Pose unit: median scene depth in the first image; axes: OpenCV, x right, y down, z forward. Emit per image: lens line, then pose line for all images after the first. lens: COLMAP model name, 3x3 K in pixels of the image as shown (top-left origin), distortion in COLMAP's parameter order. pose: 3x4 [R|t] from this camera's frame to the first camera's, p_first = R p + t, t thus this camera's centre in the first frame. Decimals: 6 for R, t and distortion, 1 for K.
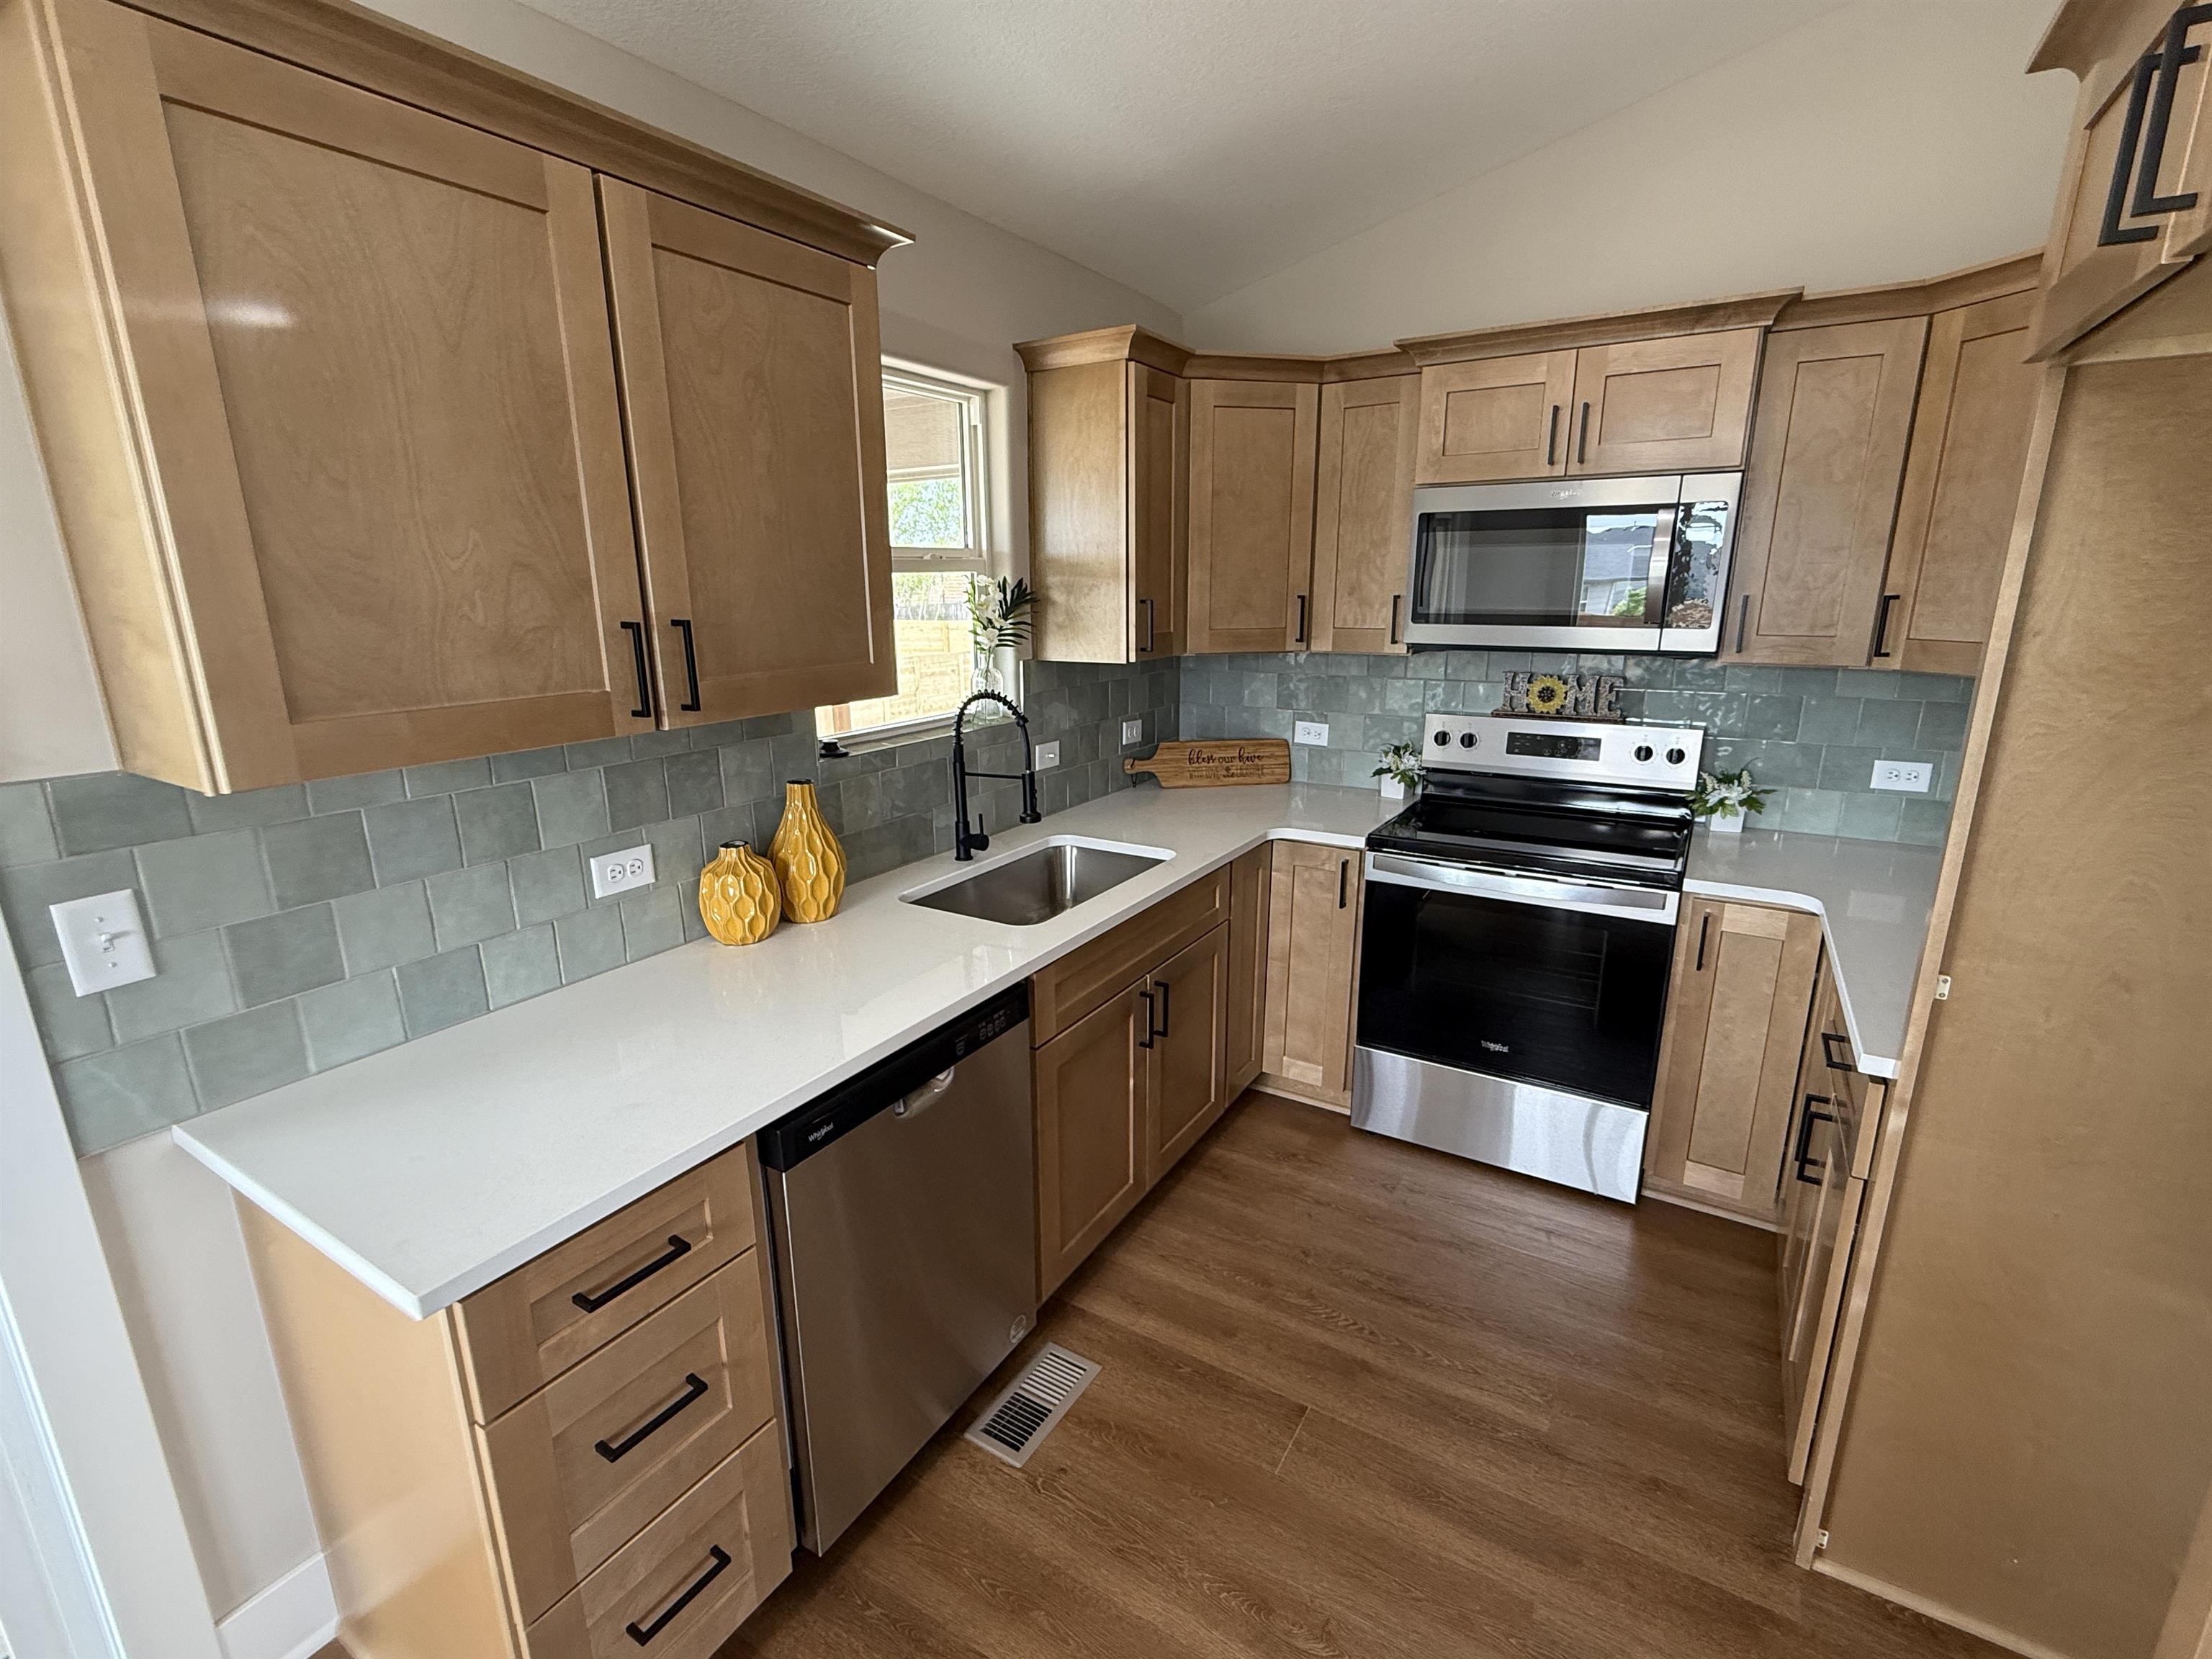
lens RADIAL K [[992.9, 0, 1105.0], [0, 992.9, 836.5], [0, 0, 1]] dist [-0.024514, 0.019602]
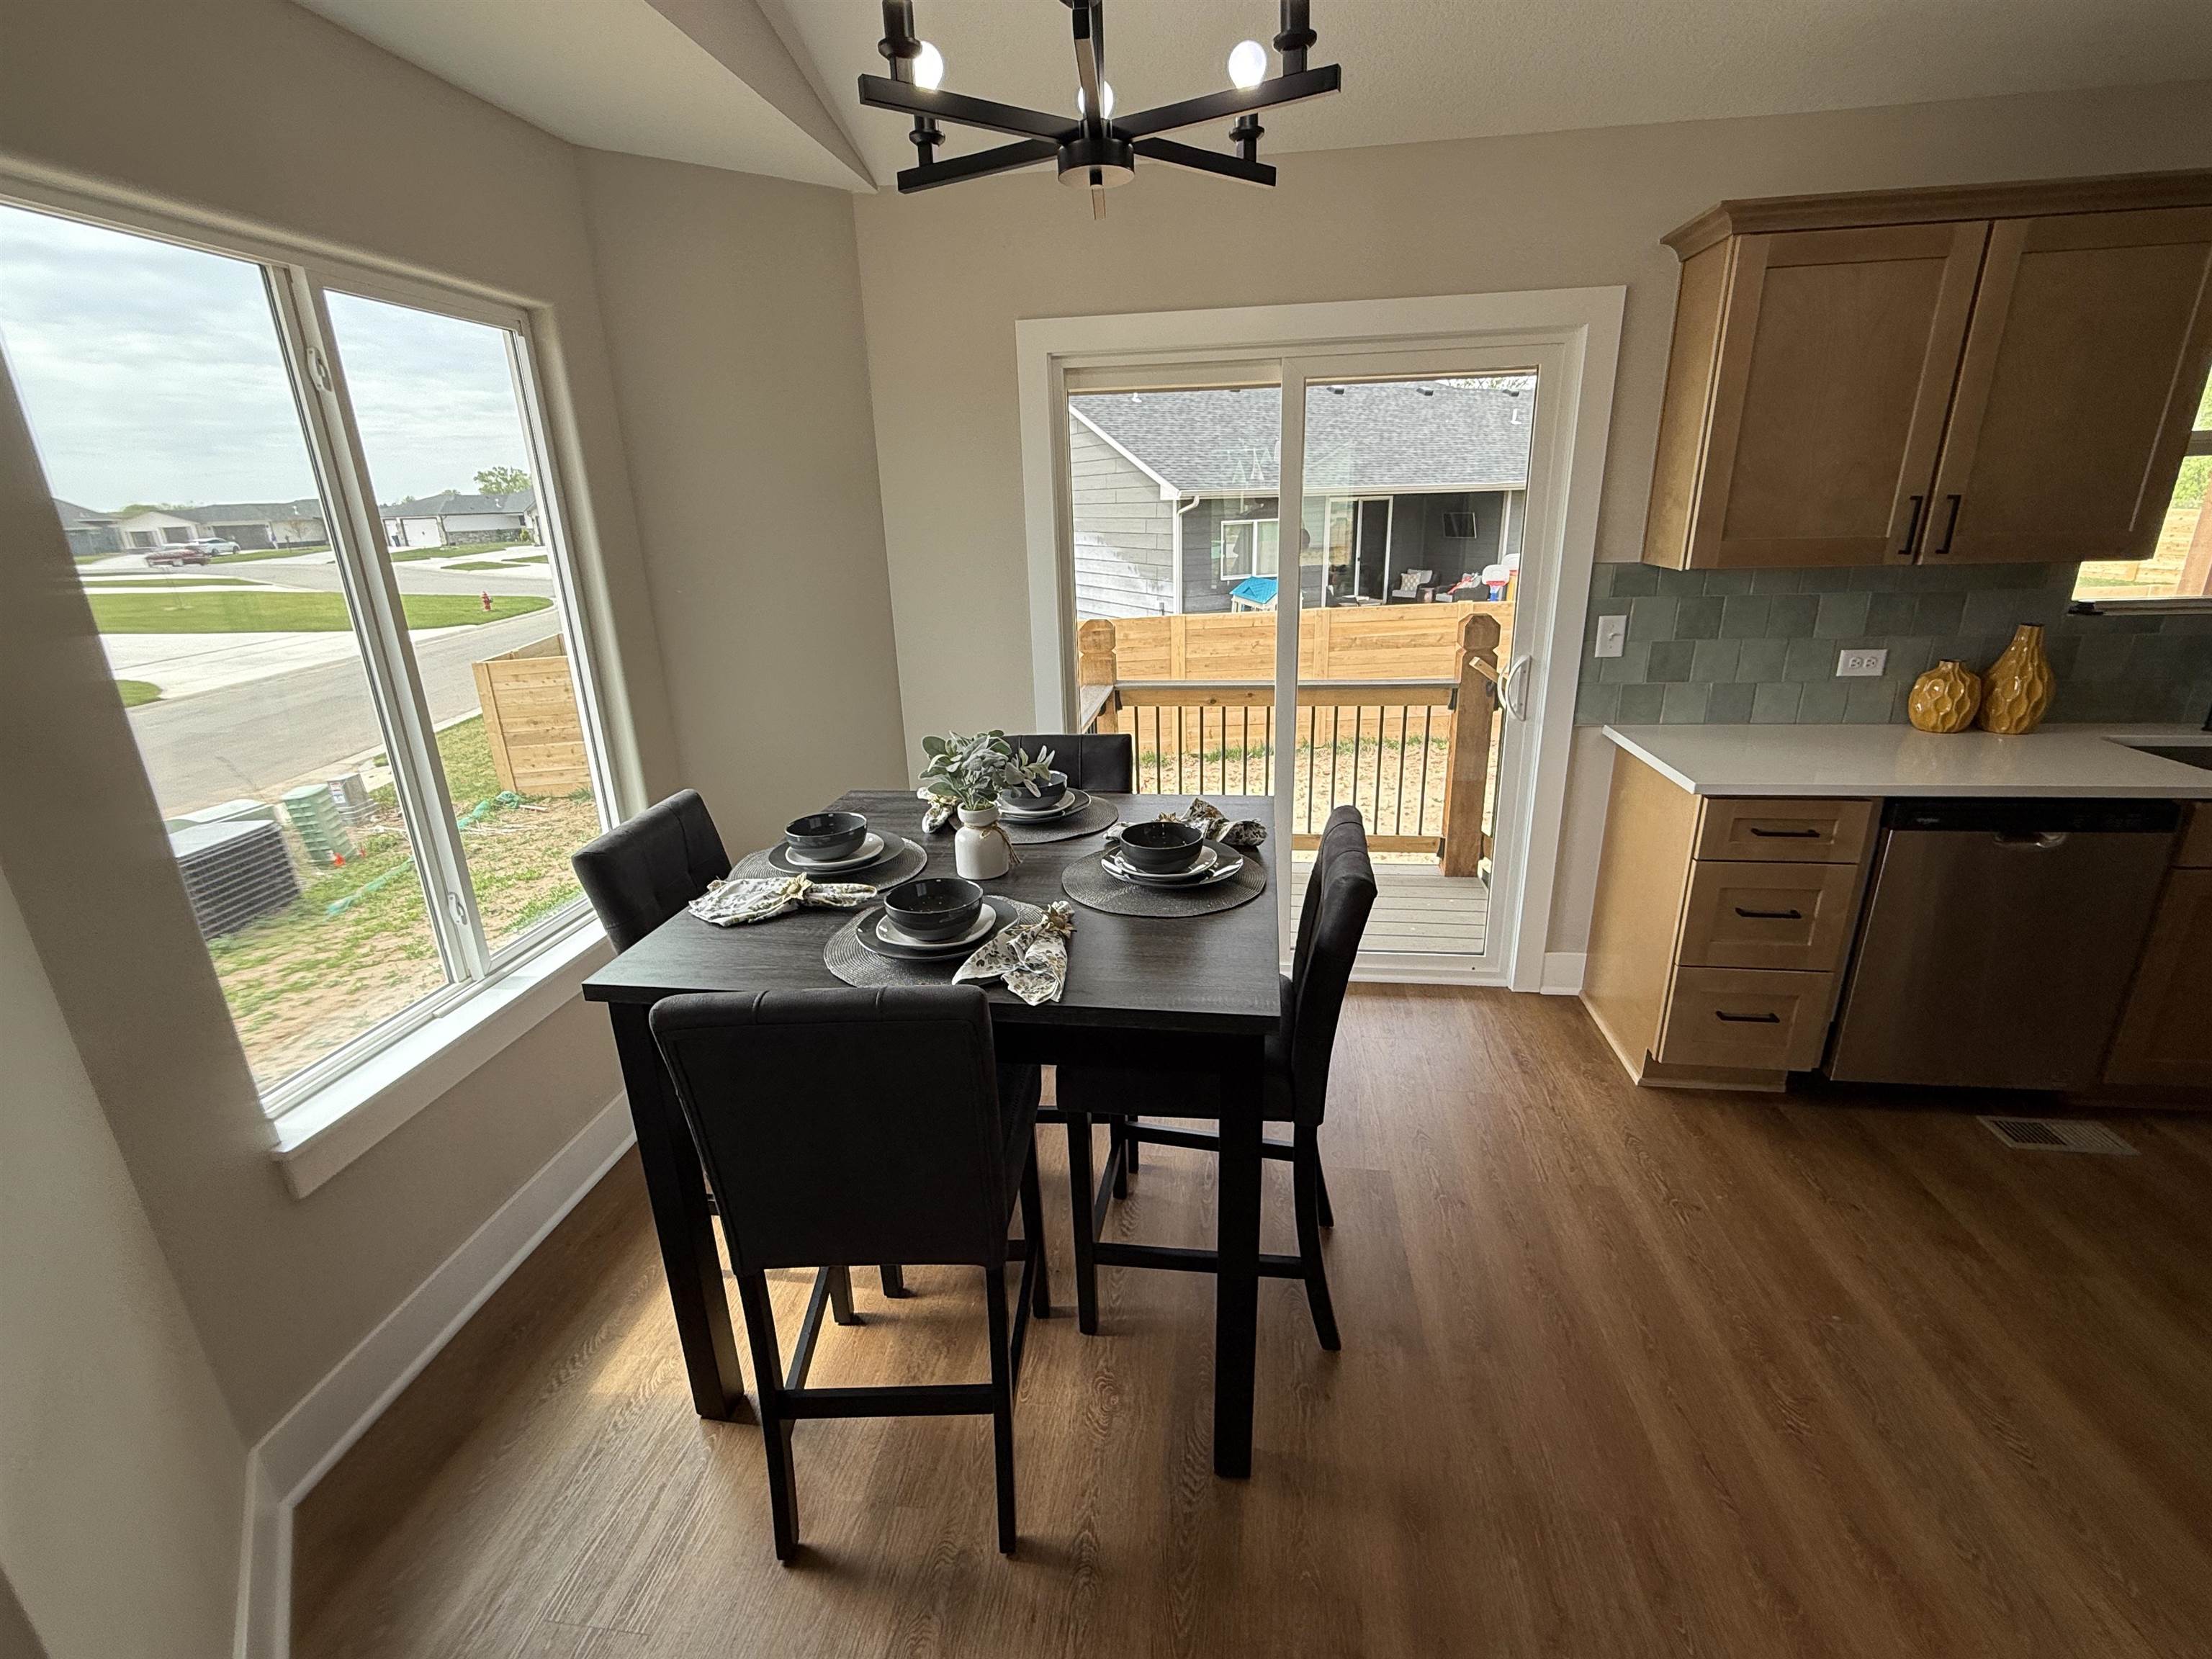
lens RADIAL K [[990.4, 0, 1100.7], [0, 990.4, 838.9], [0, 0, 1]] dist [-0.003859, -0.000626]
pose [[0.401203, 0.294472, -0.867365, 0.444218], [-0.199675, 0.952260, 0.230933, 0.171897], [0.893961, 0.080540, 0.440849, -0.704824]]
